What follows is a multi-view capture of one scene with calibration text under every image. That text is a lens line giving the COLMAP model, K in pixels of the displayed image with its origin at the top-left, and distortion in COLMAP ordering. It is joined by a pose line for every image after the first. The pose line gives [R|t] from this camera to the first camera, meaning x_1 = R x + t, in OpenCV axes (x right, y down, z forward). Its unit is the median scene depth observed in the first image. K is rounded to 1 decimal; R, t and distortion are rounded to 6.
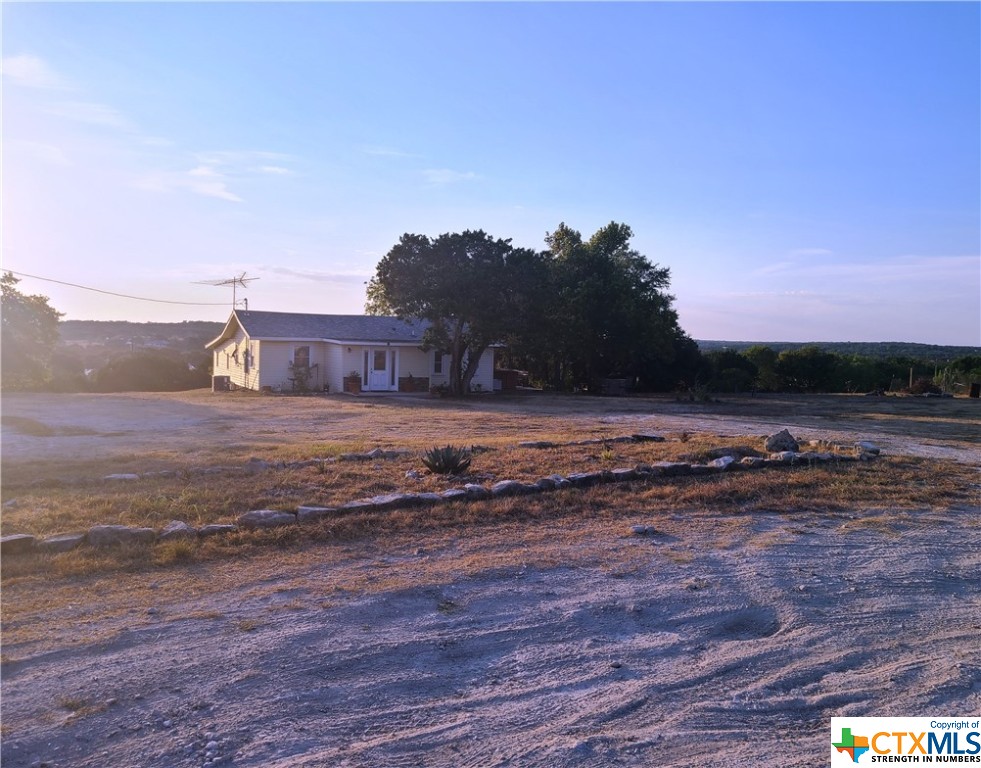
lens RADIAL K [[767.1, 0, 490.5], [0, 767.1, 384.0], [0, 0, 1]] dist [0.072858, -0.000808]
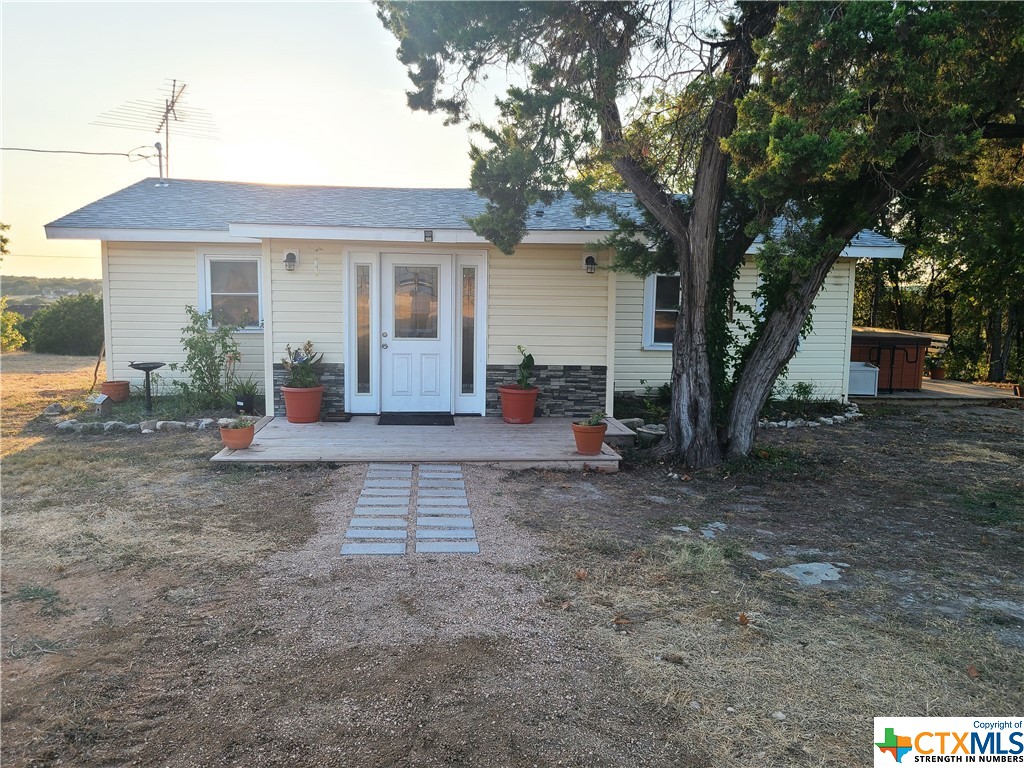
lens RADIAL K [[761.3, 0, 493.2], [0, 761.3, 371.7], [0, 0, 1]] dist [0.028560, -0.005333]
pose [[0.925969, 0.032125, -0.376232, -0.016213], [-0.014792, 0.998696, 0.048871, -0.019128], [0.377311, -0.039688, 0.925236, 0.740902]]
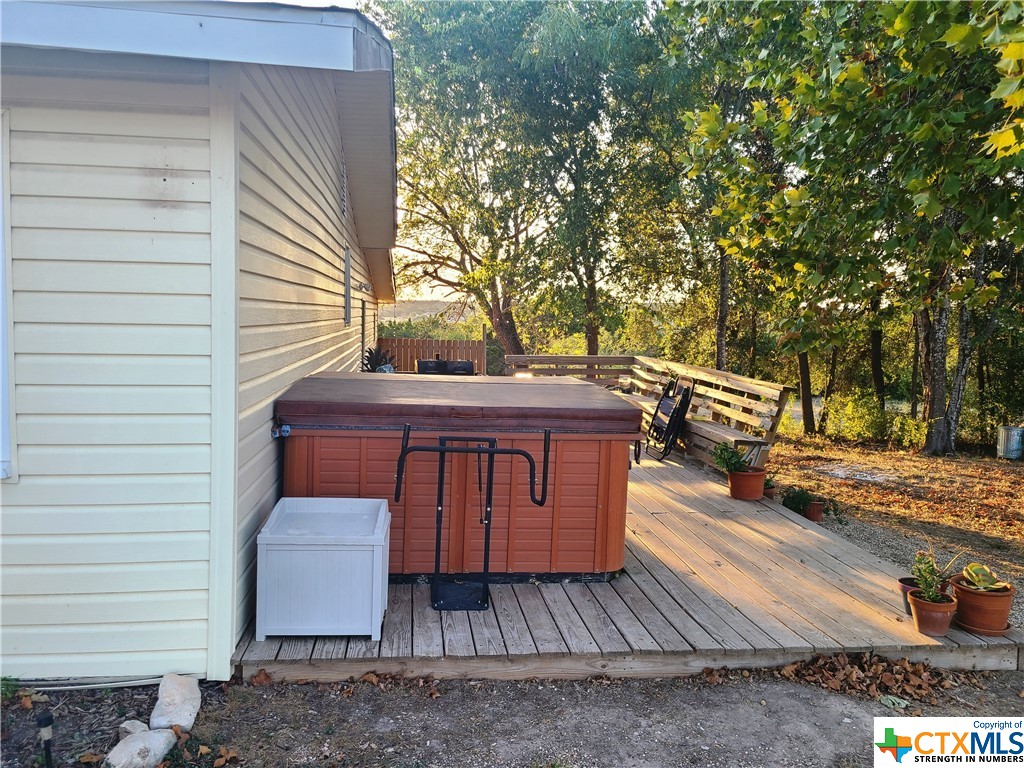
lens RADIAL K [[761.3, 0, 493.2], [0, 761.3, 371.7], [0, 0, 1]] dist [0.028560, -0.005333]
pose [[0.931890, 0.028124, -0.361649, 0.063082], [-0.022923, 0.999563, 0.018665, -0.027847], [0.362016, -0.009104, 0.932127, 1.061504]]
